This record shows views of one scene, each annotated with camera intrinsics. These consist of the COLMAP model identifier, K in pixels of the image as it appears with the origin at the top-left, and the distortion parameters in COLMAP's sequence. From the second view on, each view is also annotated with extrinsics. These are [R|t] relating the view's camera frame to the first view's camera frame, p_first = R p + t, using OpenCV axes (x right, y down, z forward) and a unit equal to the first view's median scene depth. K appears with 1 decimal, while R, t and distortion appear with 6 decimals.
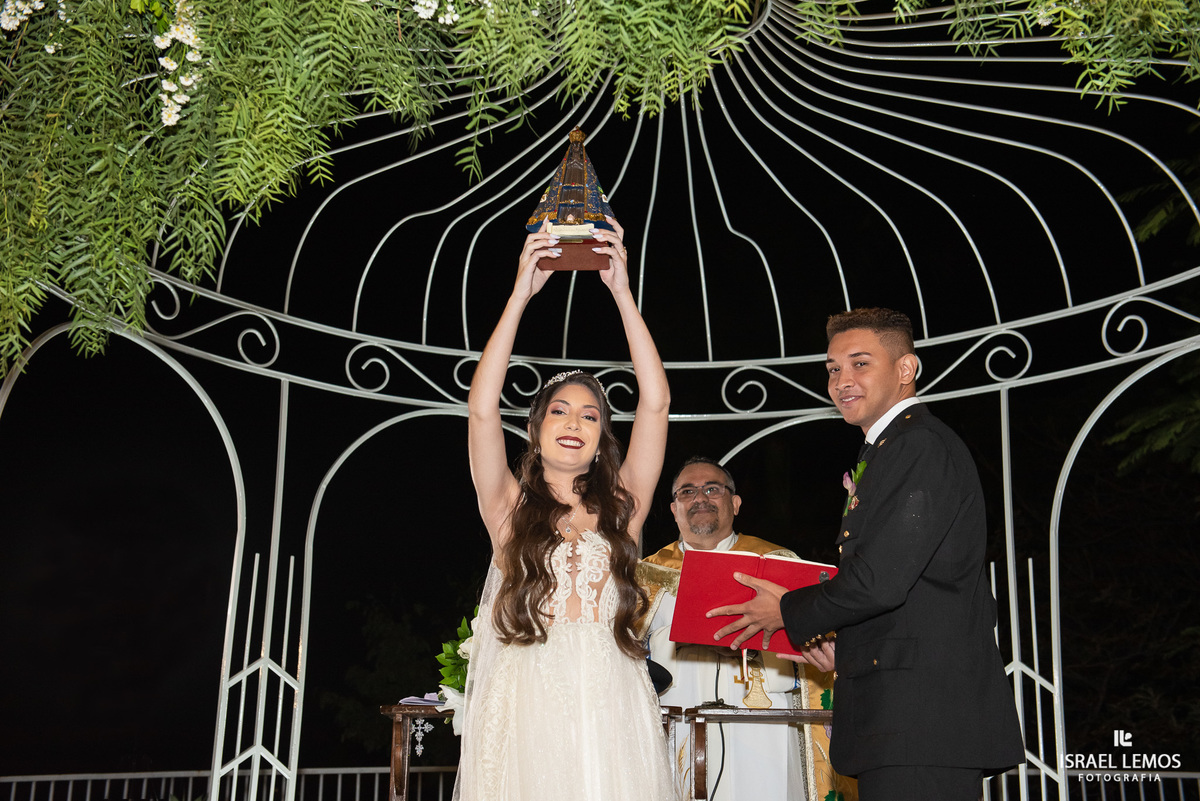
lens RADIAL K [[1463.9, 0, 605.2], [0, 1463.9, 390.4], [0, 0, 1]] dist [0.132235, 0.000000]
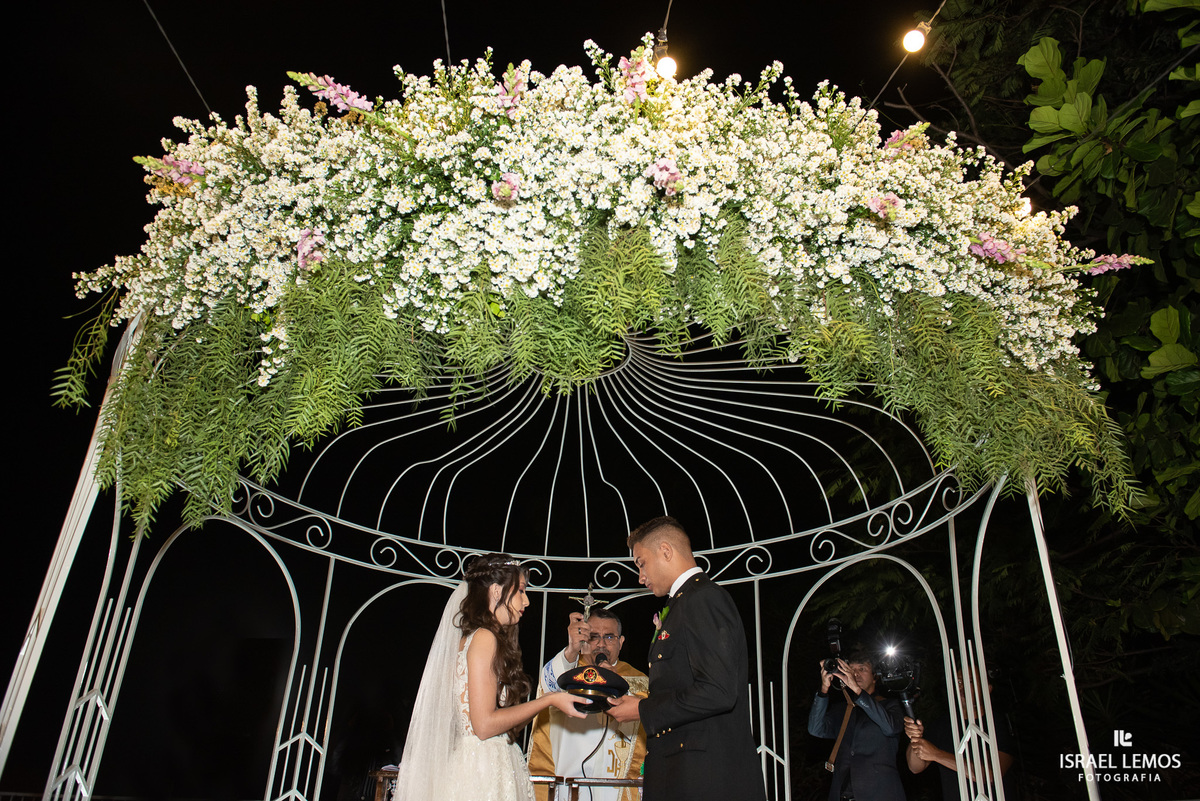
lens RADIAL K [[809.7, 0, 601.7], [0, 809.7, 400.0], [0, 0, 1]] dist [-0.046303, -0.006311]
pose [[0.995056, 0.055856, 0.082118, -0.000598], [-0.037039, 0.975912, -0.214997, 0.007769], [-0.092149, 0.210892, 0.973156, 0.126960]]
